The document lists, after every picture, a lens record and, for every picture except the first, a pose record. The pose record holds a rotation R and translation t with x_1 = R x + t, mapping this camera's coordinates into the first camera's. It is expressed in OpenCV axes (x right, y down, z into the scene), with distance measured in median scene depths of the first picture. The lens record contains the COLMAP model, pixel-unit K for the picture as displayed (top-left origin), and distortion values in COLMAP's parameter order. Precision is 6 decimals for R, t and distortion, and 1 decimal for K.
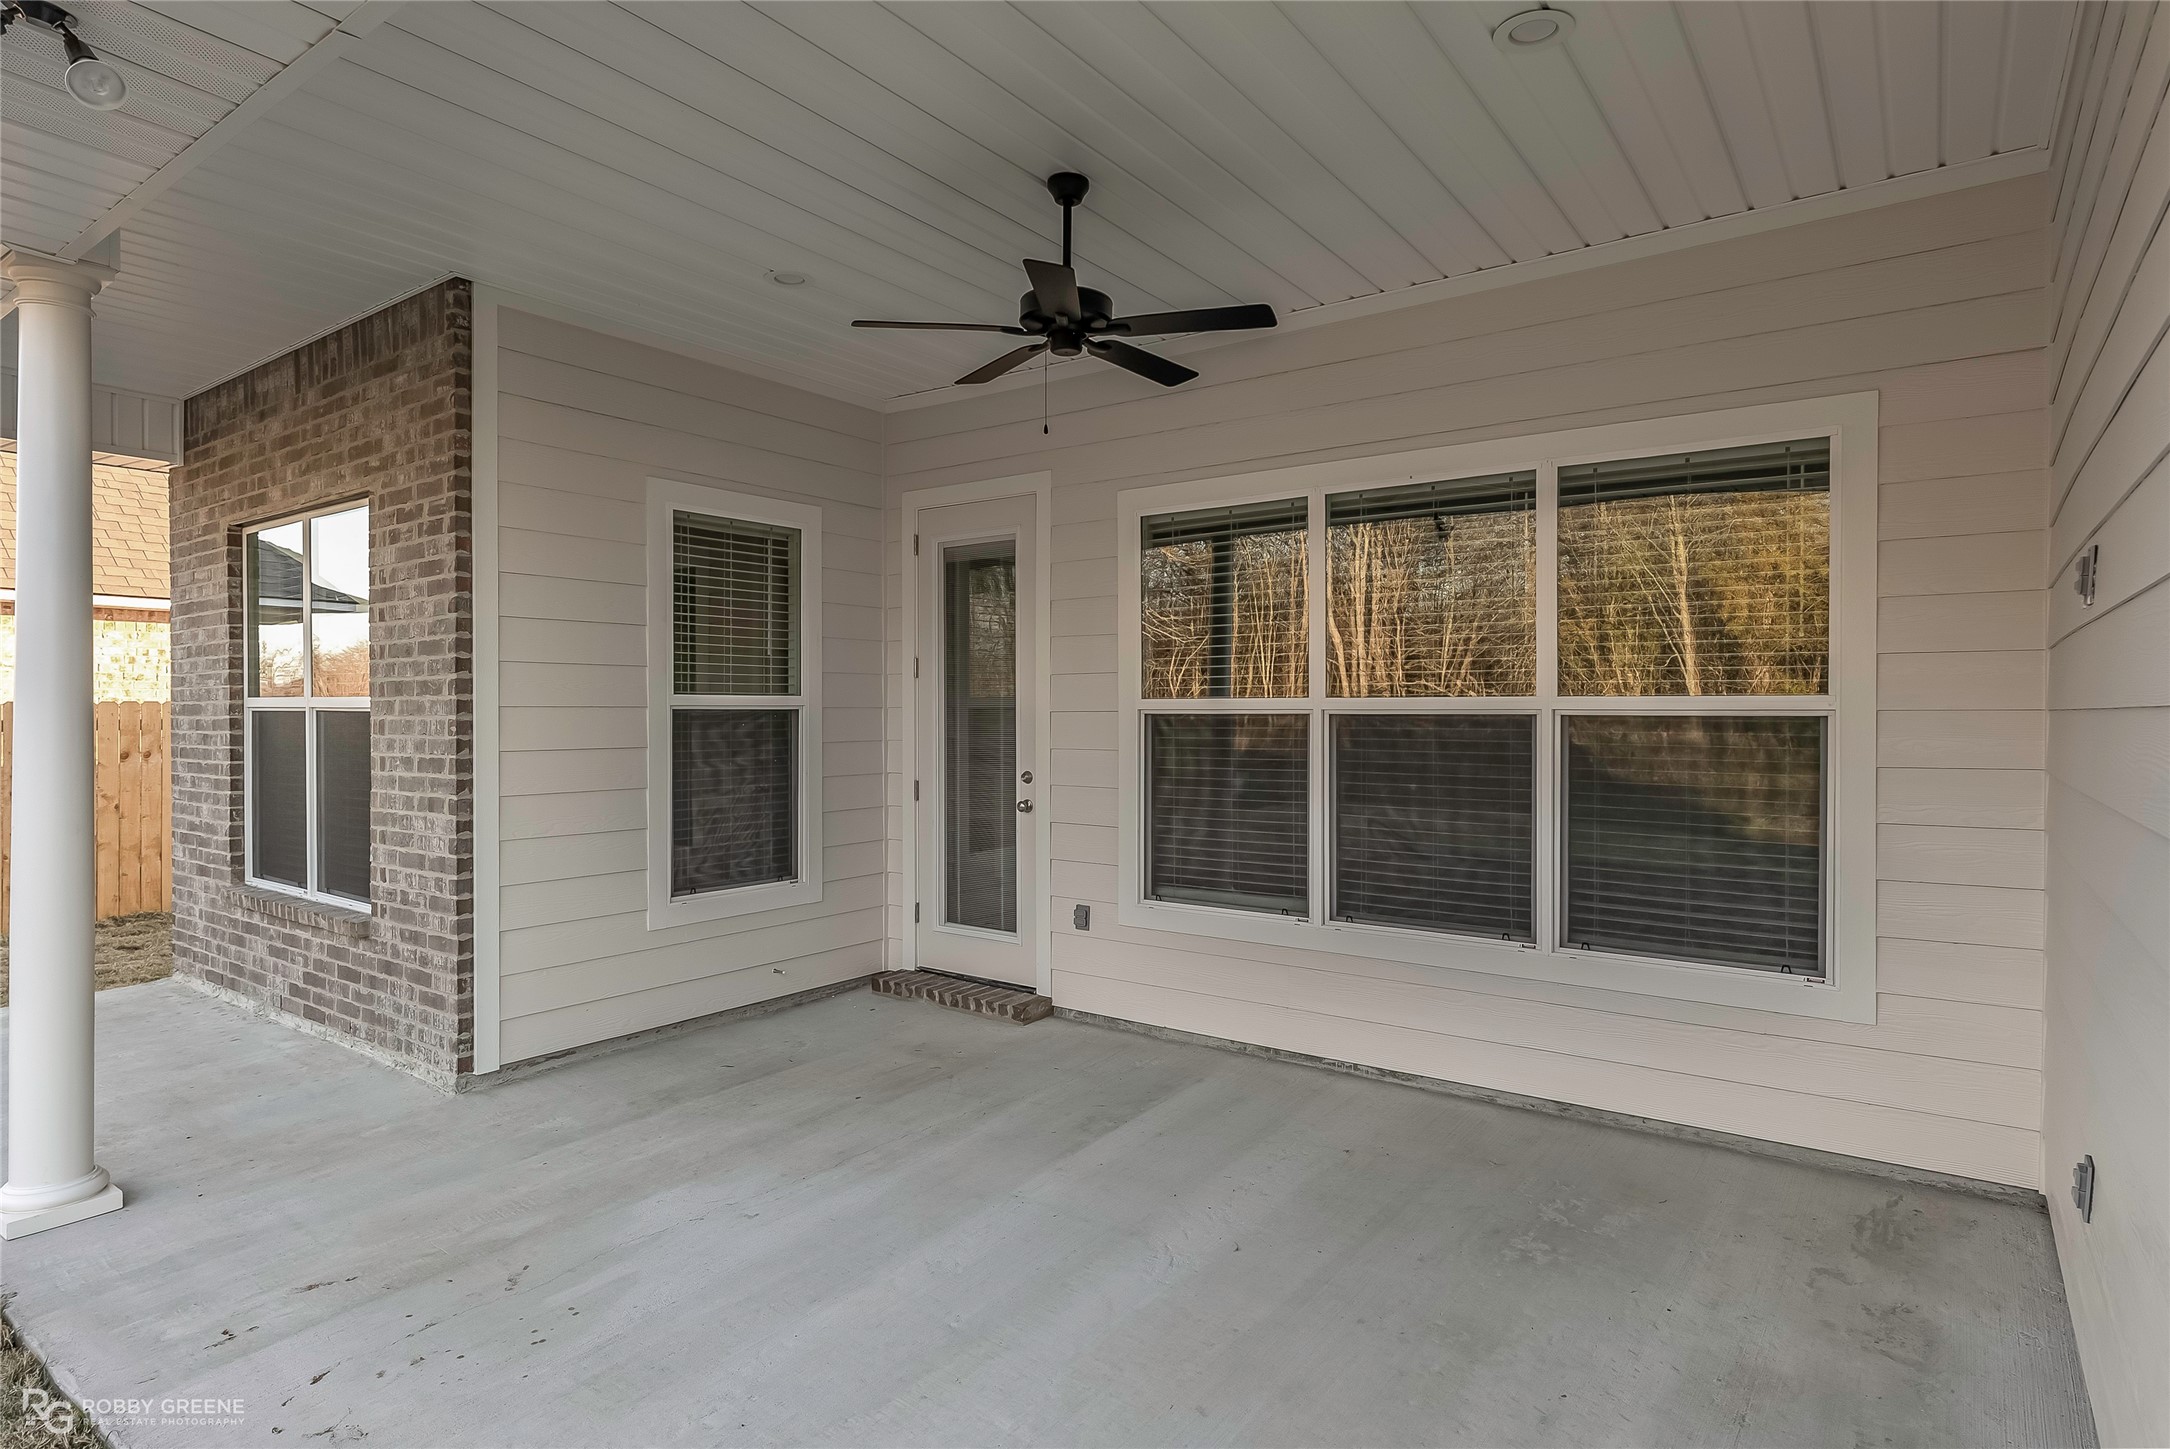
lens RADIAL K [[1158.7, 0, 1094.2], [0, 1158.7, 719.1], [0, 0, 1]] dist [0.005119, 0.000313]
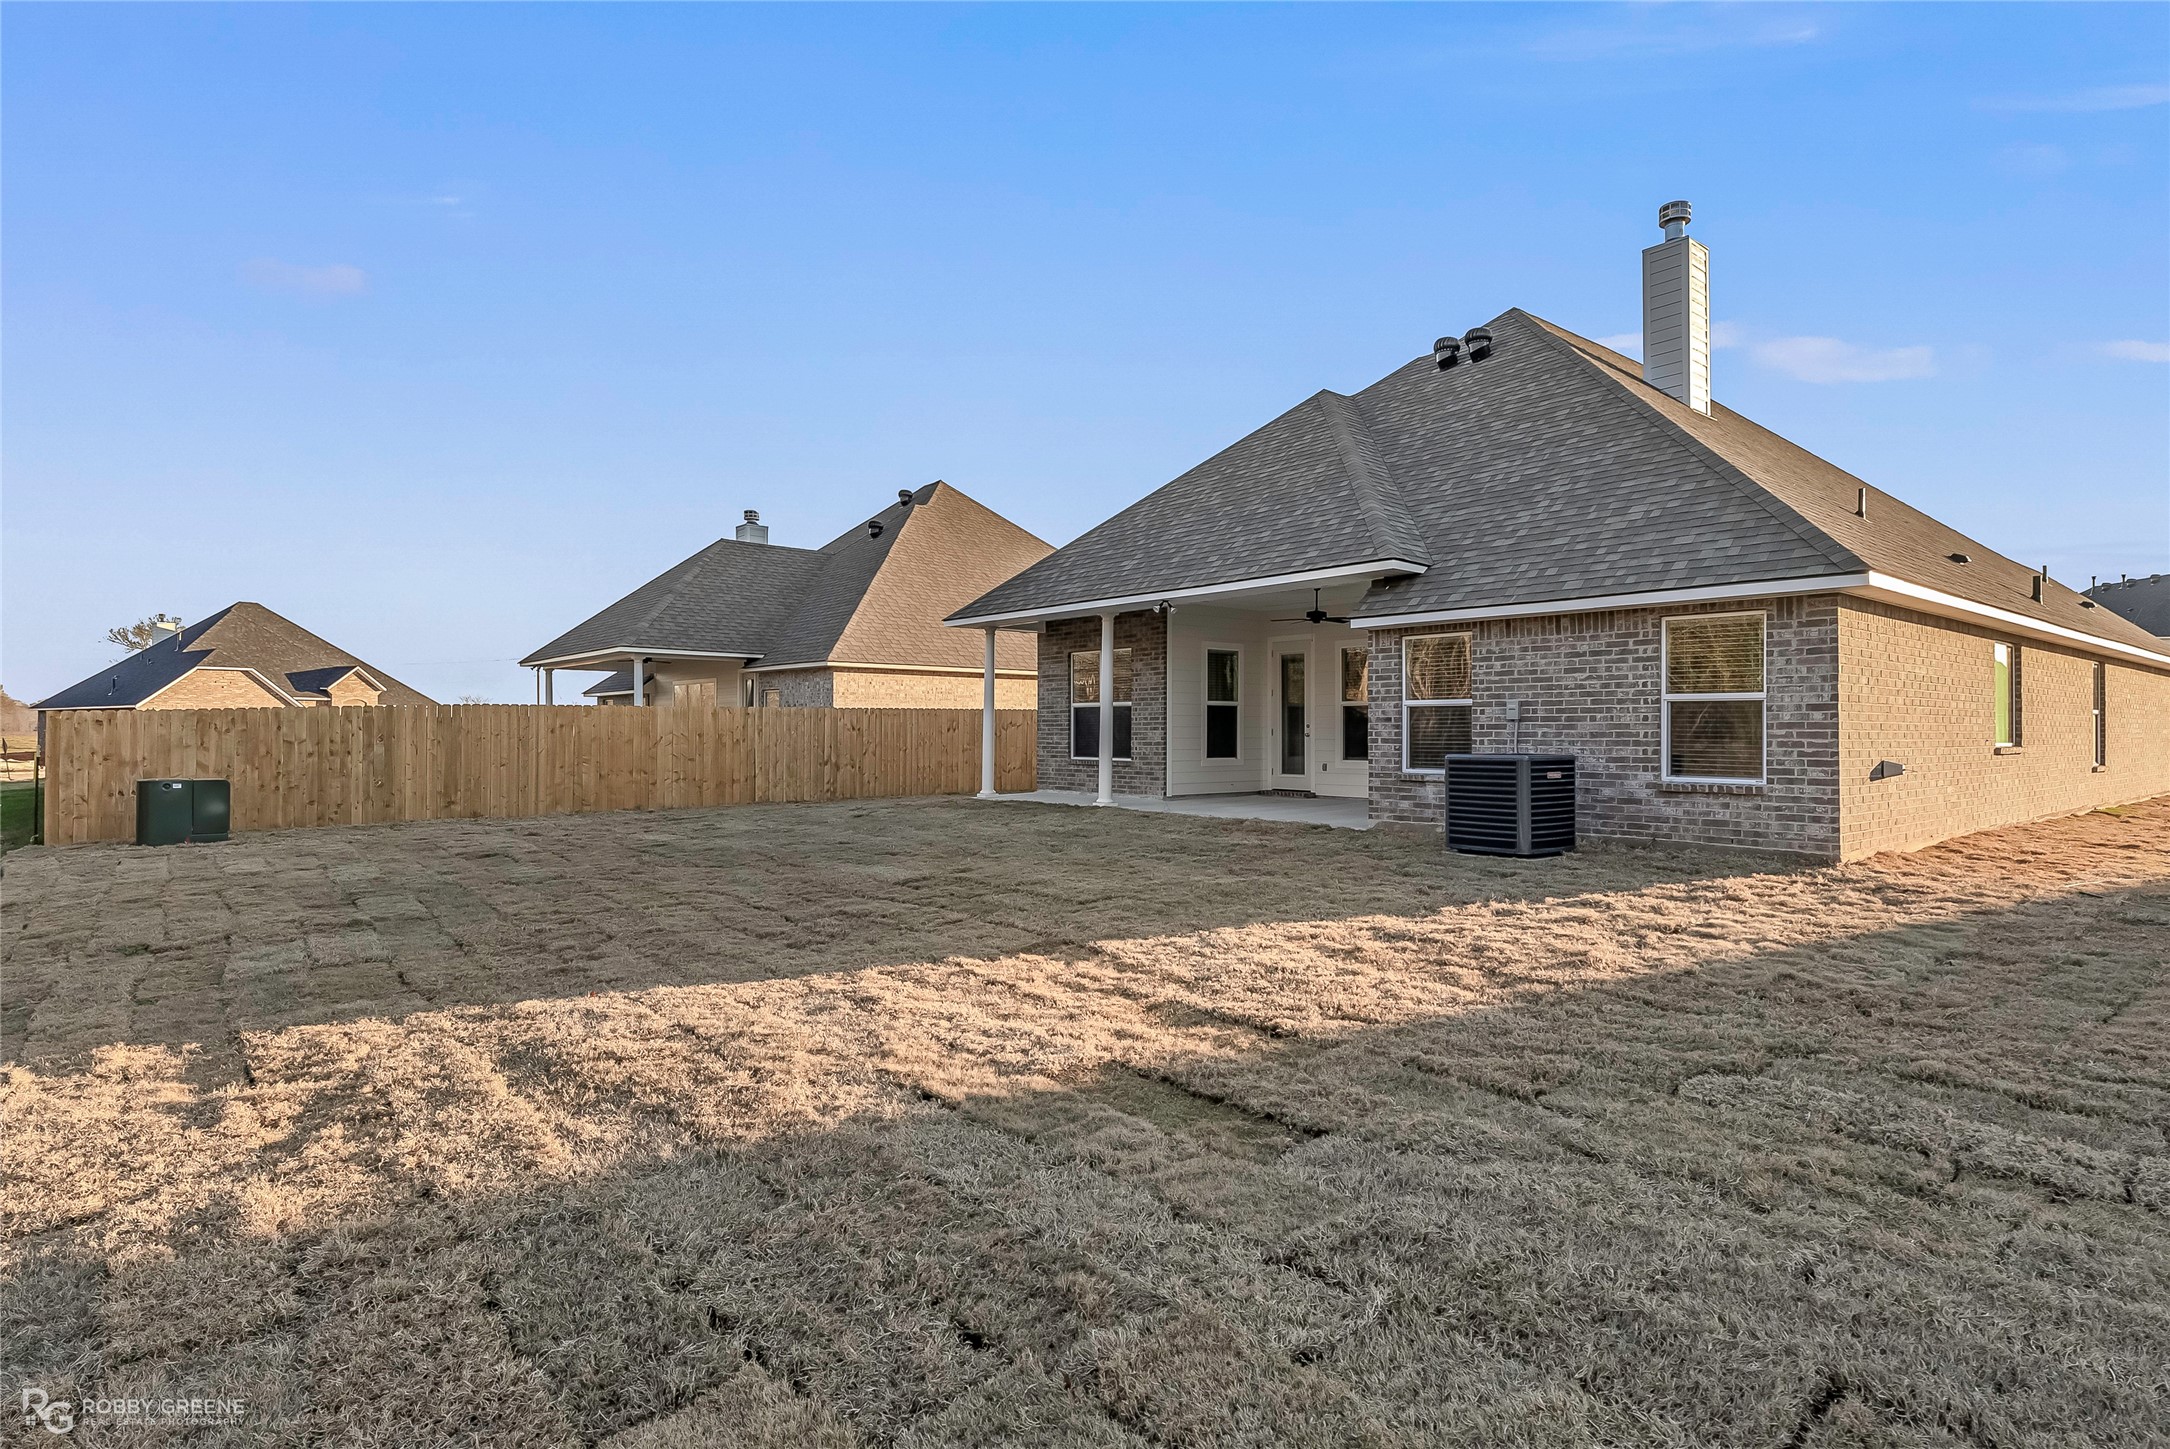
lens RADIAL K [[1158.7, 0, 1093.8], [0, 1158.7, 720.0], [0, 0, 1]] dist [0.005119, 0.000313]
pose [[0.971160, -0.003884, -0.238395, 0.131996], [0.002731, 0.999983, -0.005167, 0.048102], [0.238411, 0.004367, 0.971154, -2.270826]]
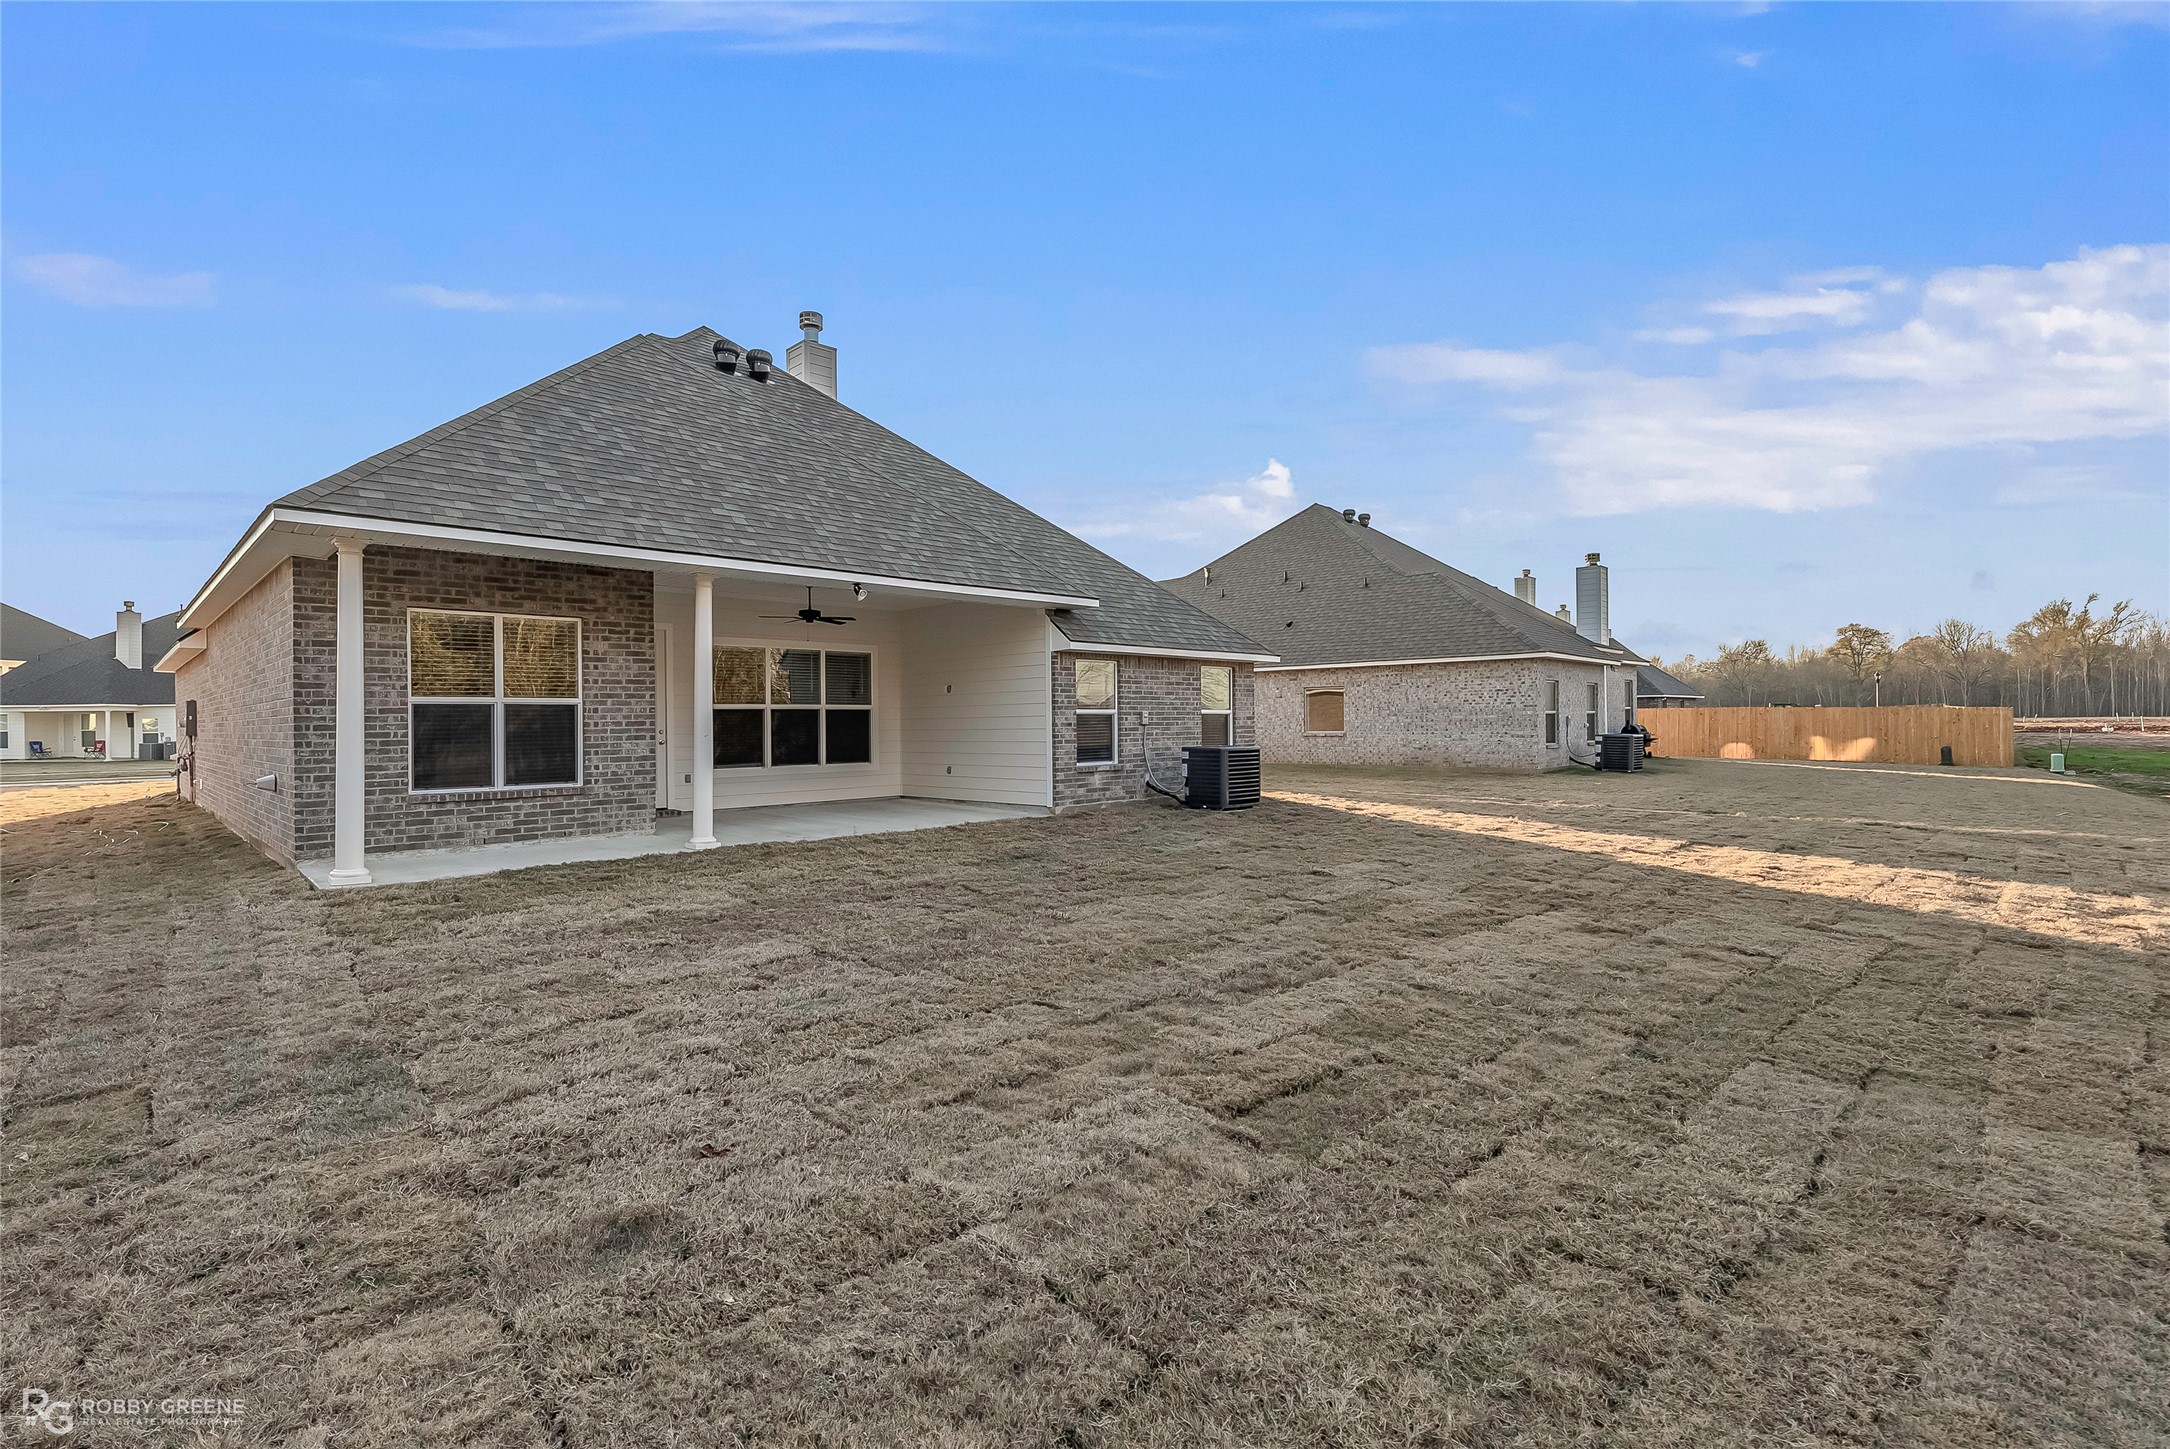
lens RADIAL K [[986.9, 0, 1090.0], [0, 986.9, 723.7], [0, 0, 1]] dist [-0.000235, -0.000108]
pose [[0.151447, -0.006546, 0.988444, -2.197563], [0.003929, 0.999974, 0.006020, 0.021100], [-0.988458, 0.002972, 0.151469, -0.363706]]
